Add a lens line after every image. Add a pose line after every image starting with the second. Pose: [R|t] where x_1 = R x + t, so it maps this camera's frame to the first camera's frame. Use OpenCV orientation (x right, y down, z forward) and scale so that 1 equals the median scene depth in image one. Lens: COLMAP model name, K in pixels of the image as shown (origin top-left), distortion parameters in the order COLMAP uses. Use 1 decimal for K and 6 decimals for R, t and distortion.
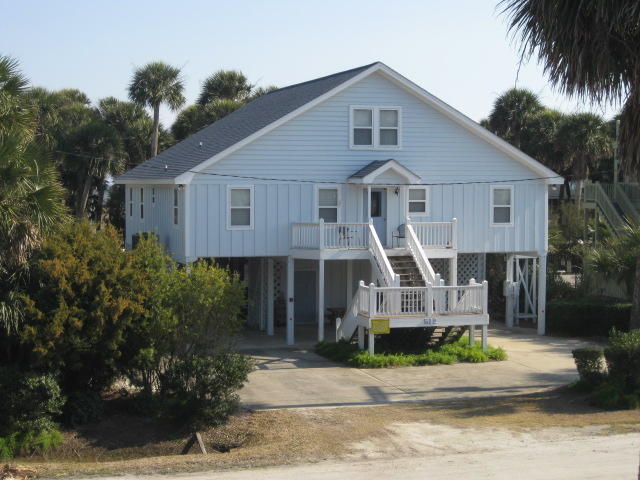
lens RADIAL K [[1320.2, 0, 321.9], [0, 1320.2, 239.8], [0, 0, 1]] dist [-0.070843, 0.000000]
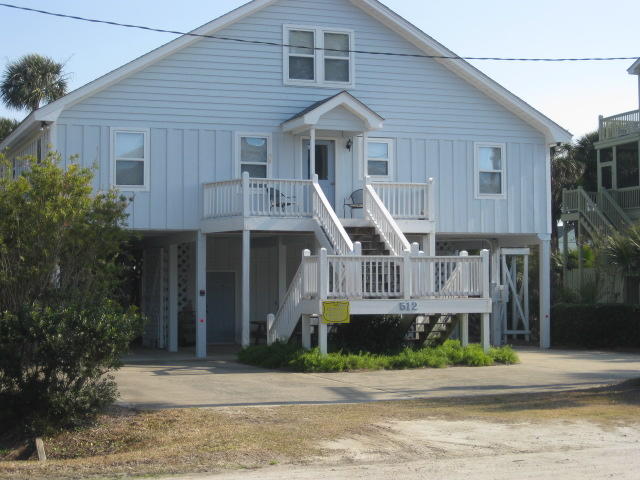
lens RADIAL K [[1320.2, 0, 317.9], [0, 1320.2, 240.5], [0, 0, 1]] dist [-0.070843, 0.000000]
pose [[0.997740, -0.004515, 0.067048, -0.009093], [0.009907, 0.996721, -0.080300, 0.077107], [-0.066466, 0.080783, 0.994513, 0.305100]]
